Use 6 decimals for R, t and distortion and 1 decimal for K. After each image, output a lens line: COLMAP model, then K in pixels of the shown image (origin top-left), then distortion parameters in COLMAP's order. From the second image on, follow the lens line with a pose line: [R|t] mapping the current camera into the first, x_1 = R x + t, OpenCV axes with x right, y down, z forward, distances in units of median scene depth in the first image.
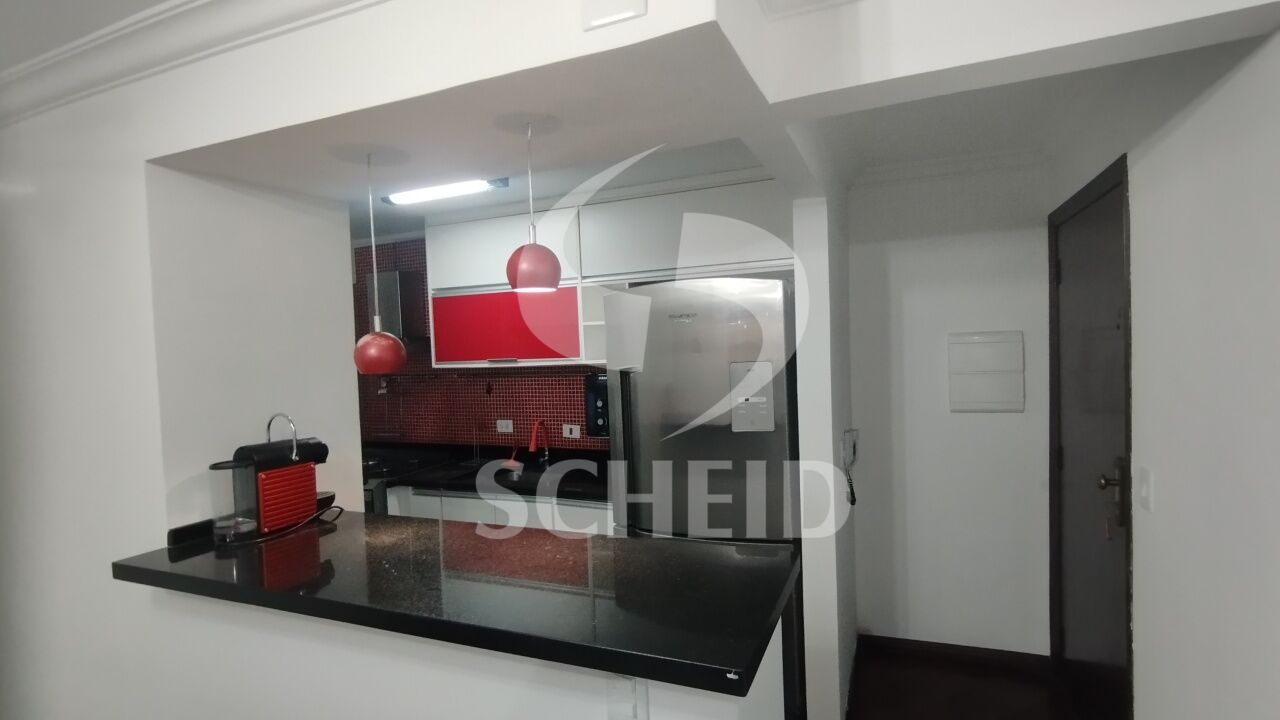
lens RADIAL K [[605.6, 0, 651.6], [0, 605.6, 358.9], [0, 0, 1]] dist [0.049863, 0.000256]
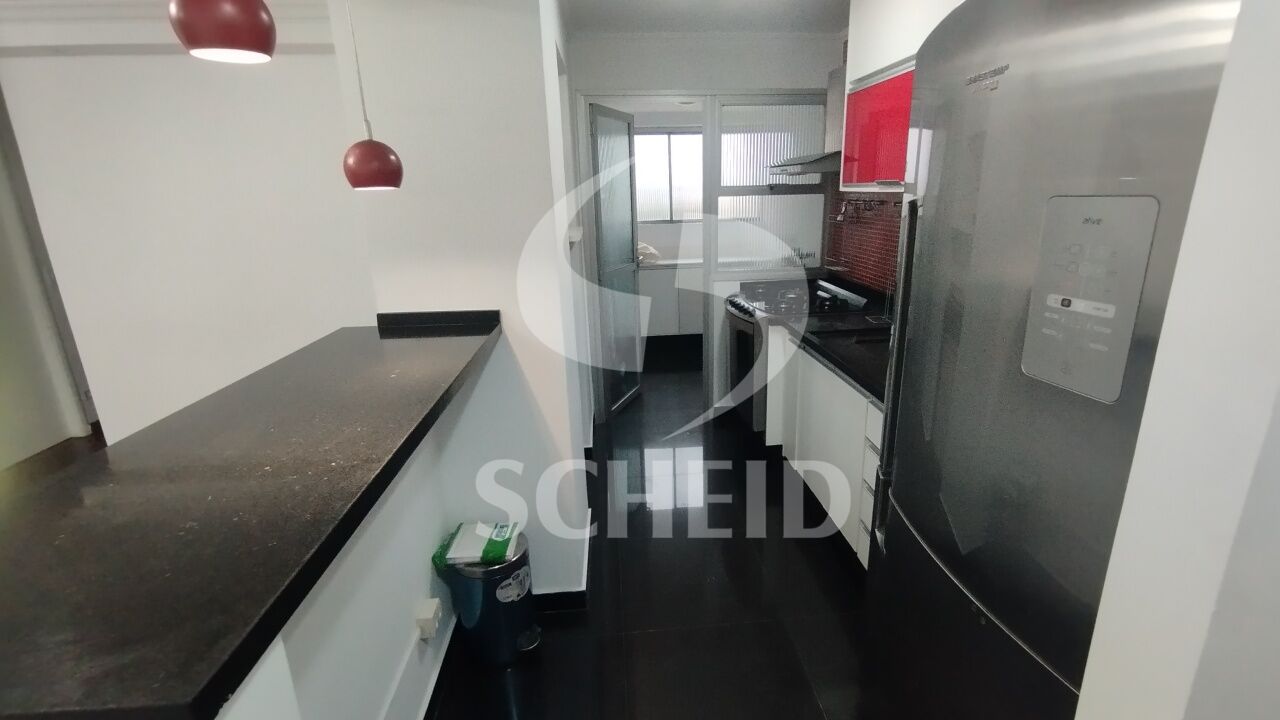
lens RADIAL K [[593.5, 0, 633.6], [0, 593.5, 372.1], [0, 0, 1]] dist [-0.023883, -0.000446]
pose [[0.436186, 0.285099, -0.853499, 0.532226], [-0.007080, 0.949541, 0.313562, -0.001250], [0.899829, -0.130729, 0.416195, 0.928241]]
